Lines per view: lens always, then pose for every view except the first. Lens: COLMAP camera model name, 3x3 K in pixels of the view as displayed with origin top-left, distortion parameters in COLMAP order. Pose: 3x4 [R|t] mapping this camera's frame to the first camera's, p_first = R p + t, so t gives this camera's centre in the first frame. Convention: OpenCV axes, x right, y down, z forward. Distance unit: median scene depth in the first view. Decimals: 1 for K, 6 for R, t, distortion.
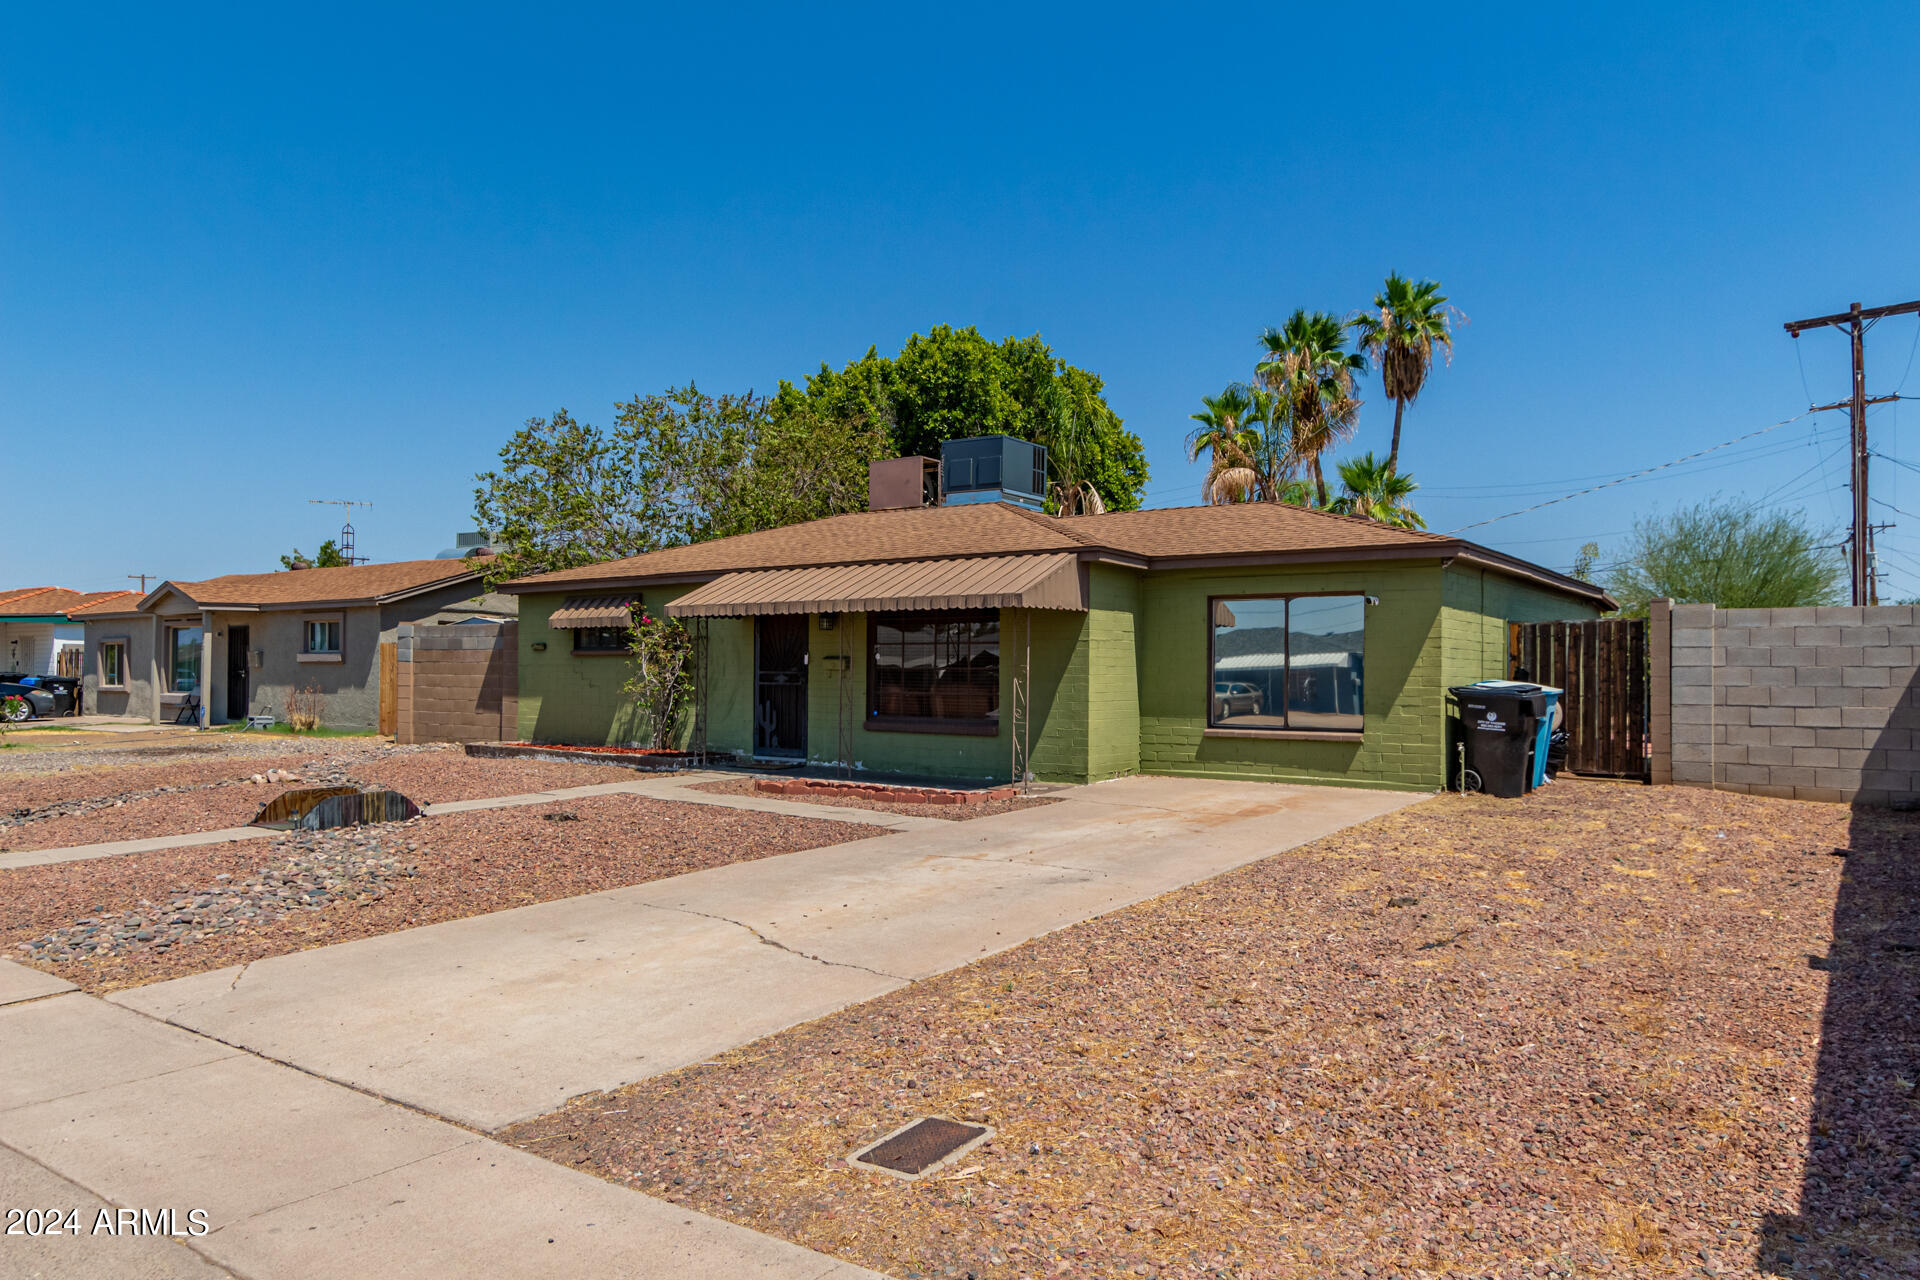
lens RADIAL K [[1183.7, 0, 959.8], [0, 1183.7, 655.8], [0, 0, 1]] dist [0.001735, -0.001095]
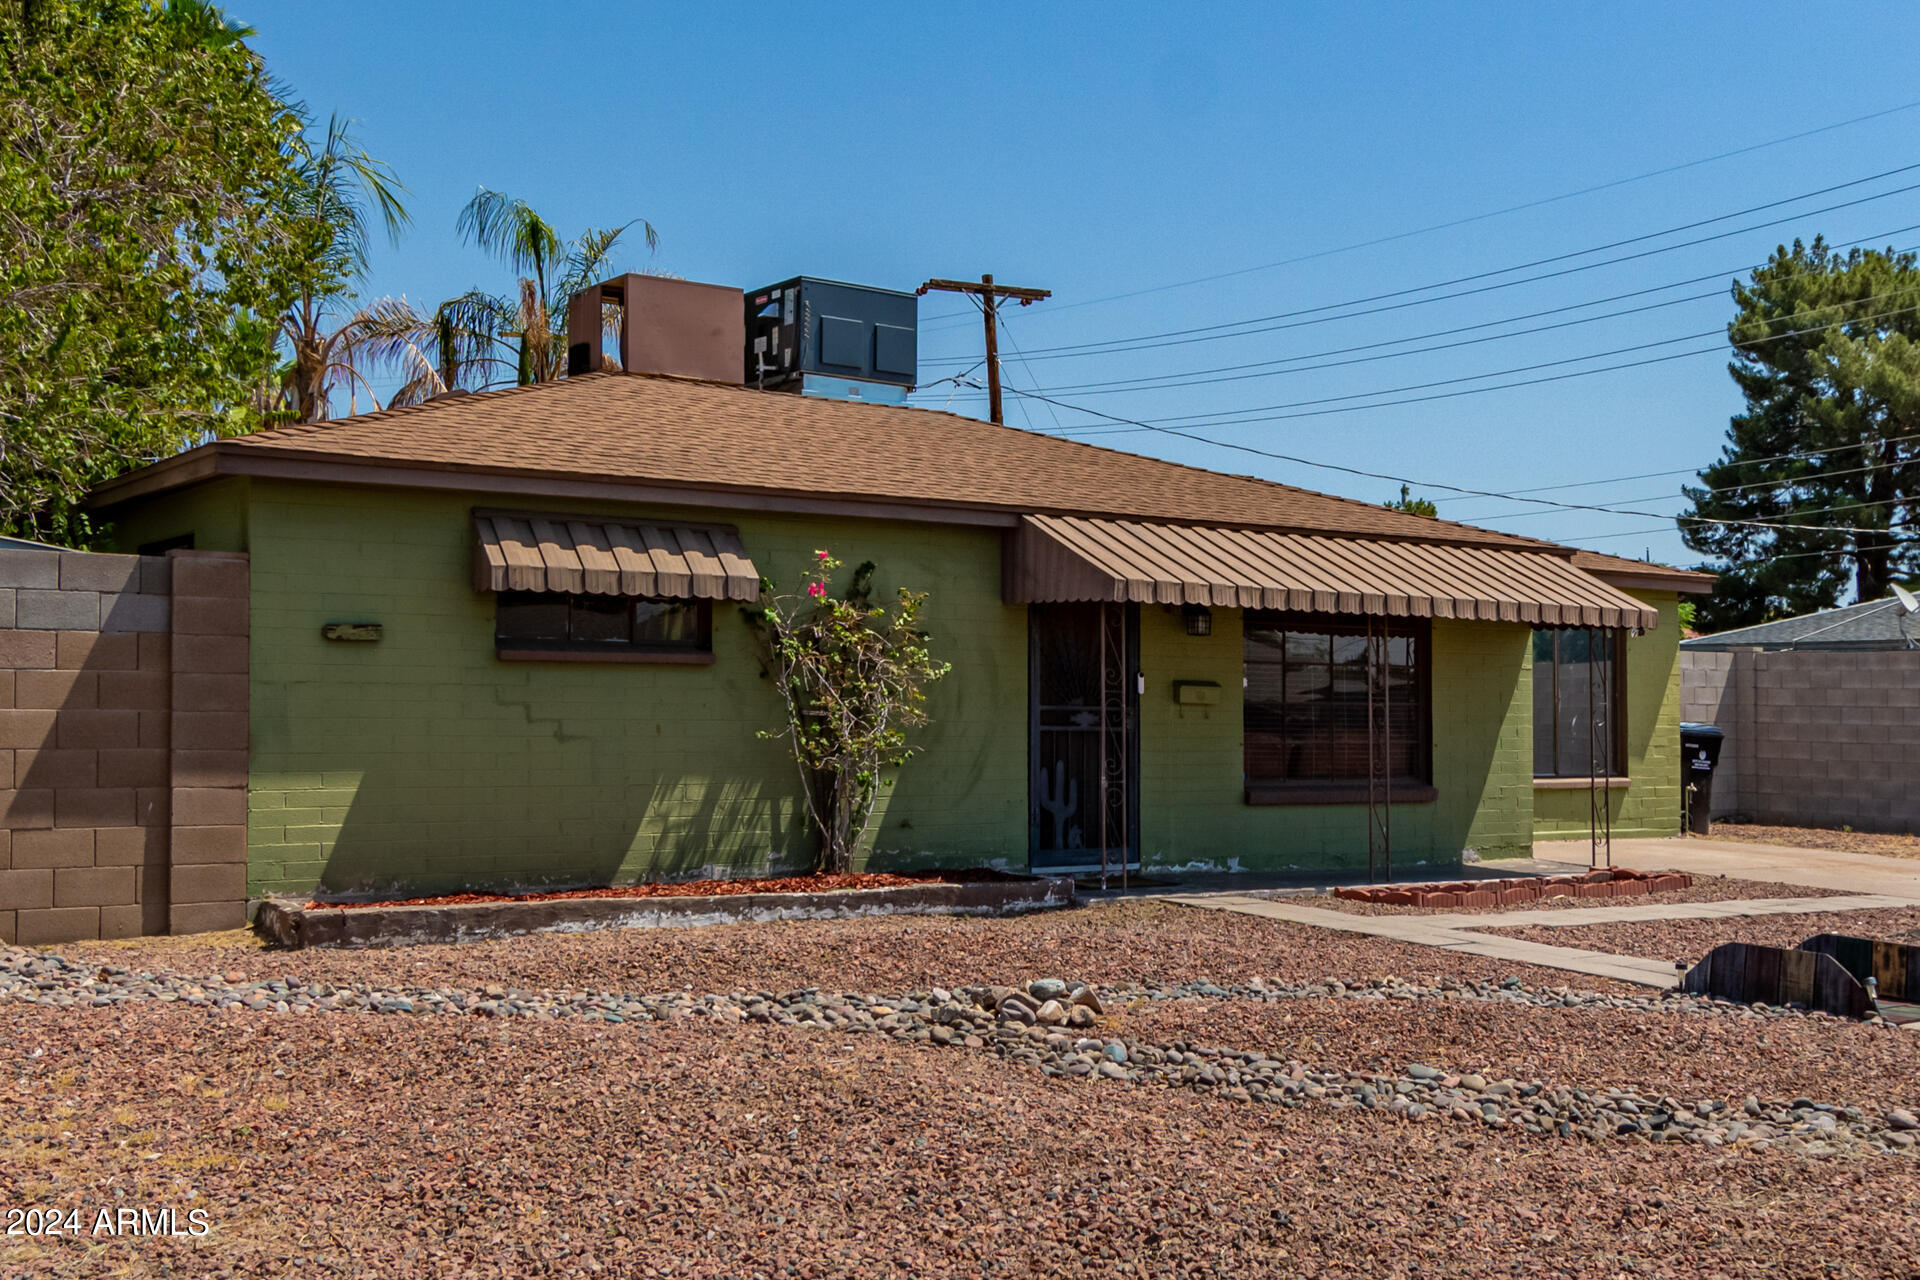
lens RADIAL K [[2159.7, 0, 957.2], [0, 2159.7, 631.9], [0, 0, 1]] dist [-0.006275, 0.000000]
pose [[0.346182, 0.031977, 0.937622, -1.104941], [-0.022220, 0.999418, -0.025880, 0.006336], [-0.937904, -0.011875, 0.346691, 0.722331]]
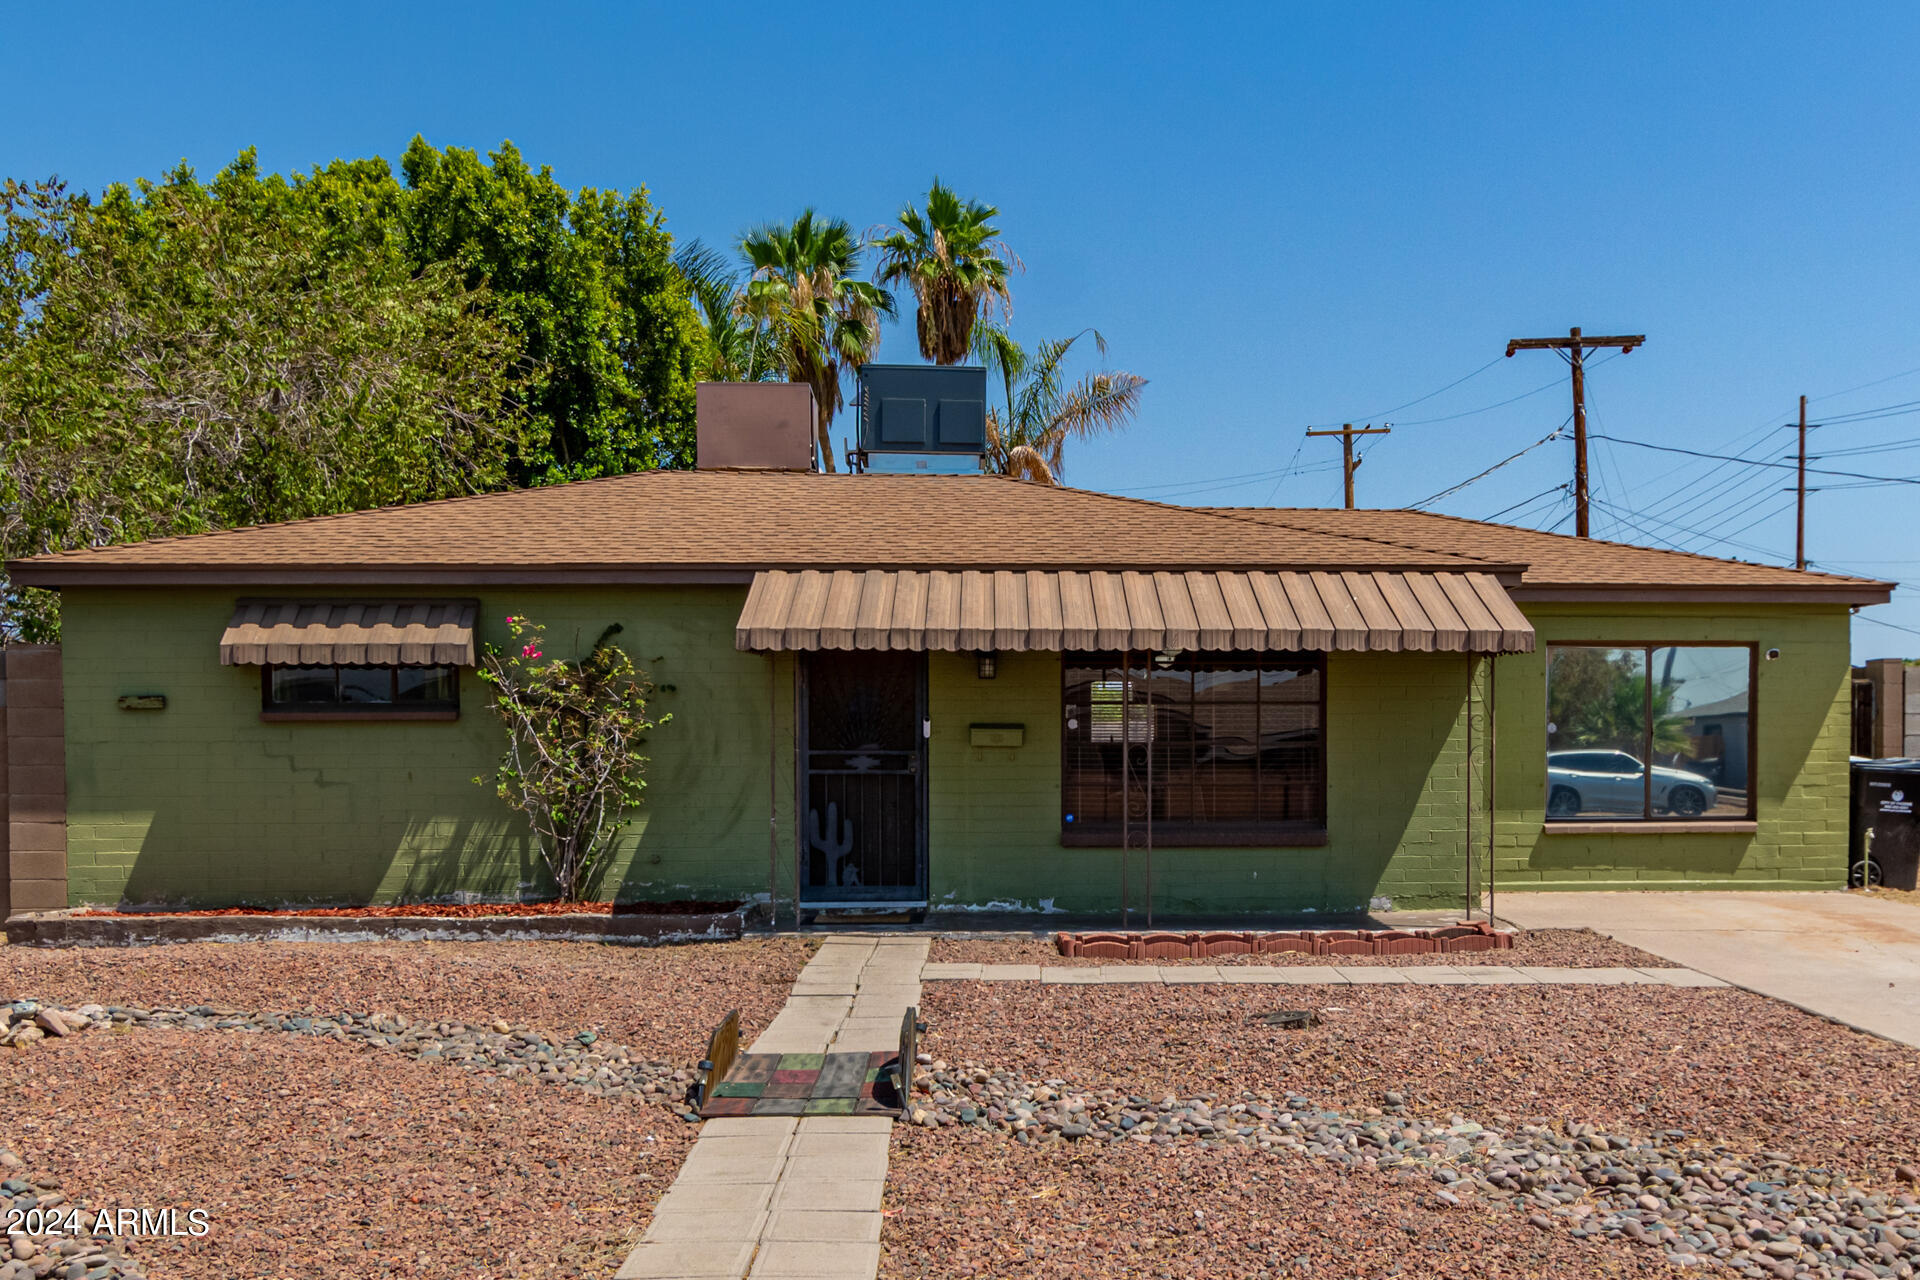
lens RADIAL K [[1771.1, 0, 1009.2], [0, 1771.1, 808.2], [0, 0, 1]] dist [-0.004560, 0.000000]
pose [[0.793901, -0.028332, 0.607387, -0.615544], [-0.000998, 0.998852, 0.047896, 0.000252], [-0.608047, -0.038631, 0.792961, 0.289848]]
